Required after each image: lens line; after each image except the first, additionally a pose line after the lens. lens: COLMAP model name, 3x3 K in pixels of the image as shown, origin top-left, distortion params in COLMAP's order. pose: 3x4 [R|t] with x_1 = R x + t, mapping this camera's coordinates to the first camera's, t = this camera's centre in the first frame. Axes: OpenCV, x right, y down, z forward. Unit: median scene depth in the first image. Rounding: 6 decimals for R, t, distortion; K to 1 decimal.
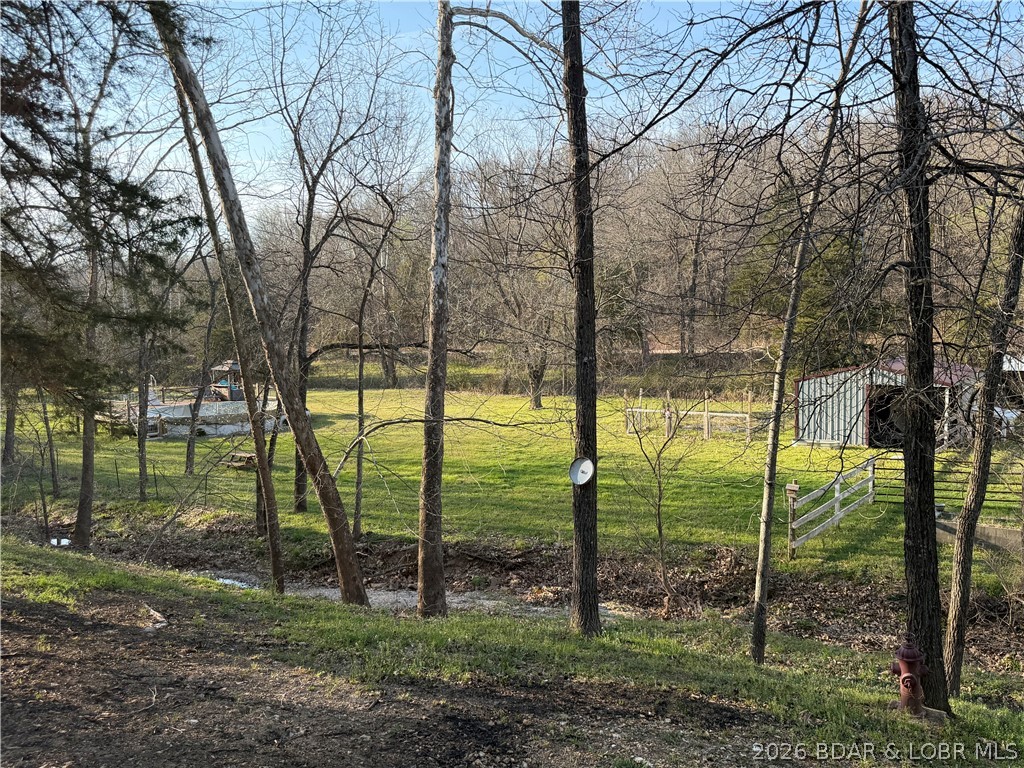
lens RADIAL K [[802.7, 0, 512.0], [0, 802.7, 384.0], [0, 0, 1]] dist [0.095713, -0.003581]
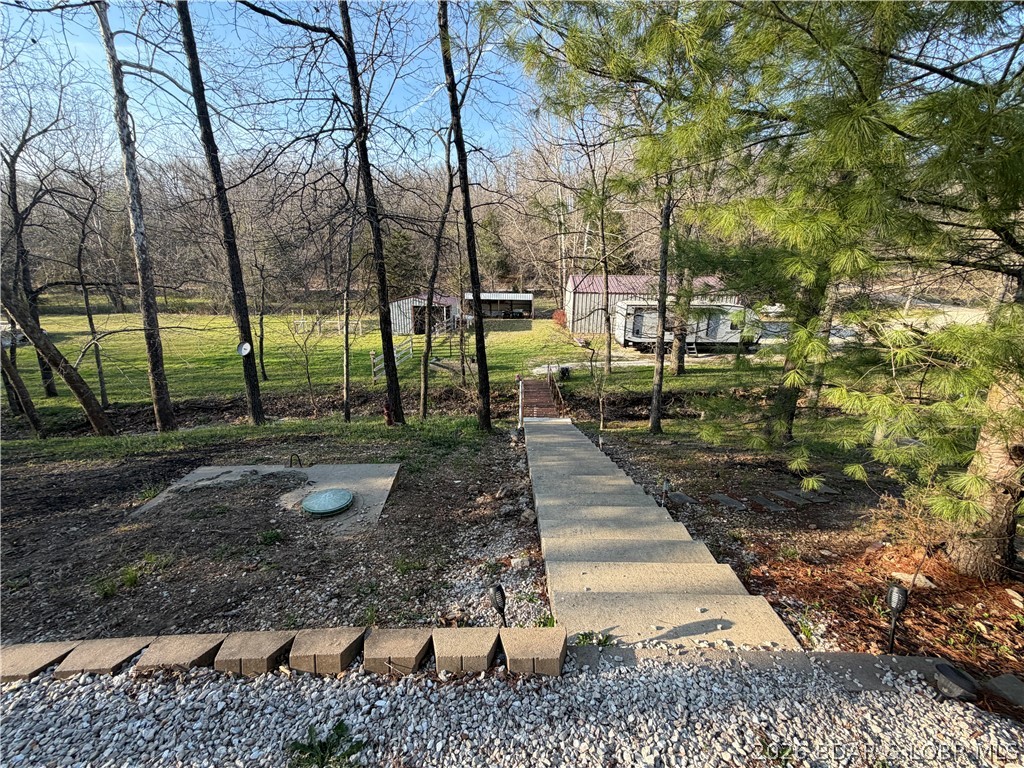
lens RADIAL K [[408.0, 0, 512.0], [0, 408.0, 384.0], [0, 0, 1]] dist [-0.000779, -0.000047]
pose [[0.823624, -0.119211, 0.554466, 0.029393], [0.014751, 0.981831, 0.189183, 0.005125], [-0.566945, -0.147637, 0.810418, -0.108589]]
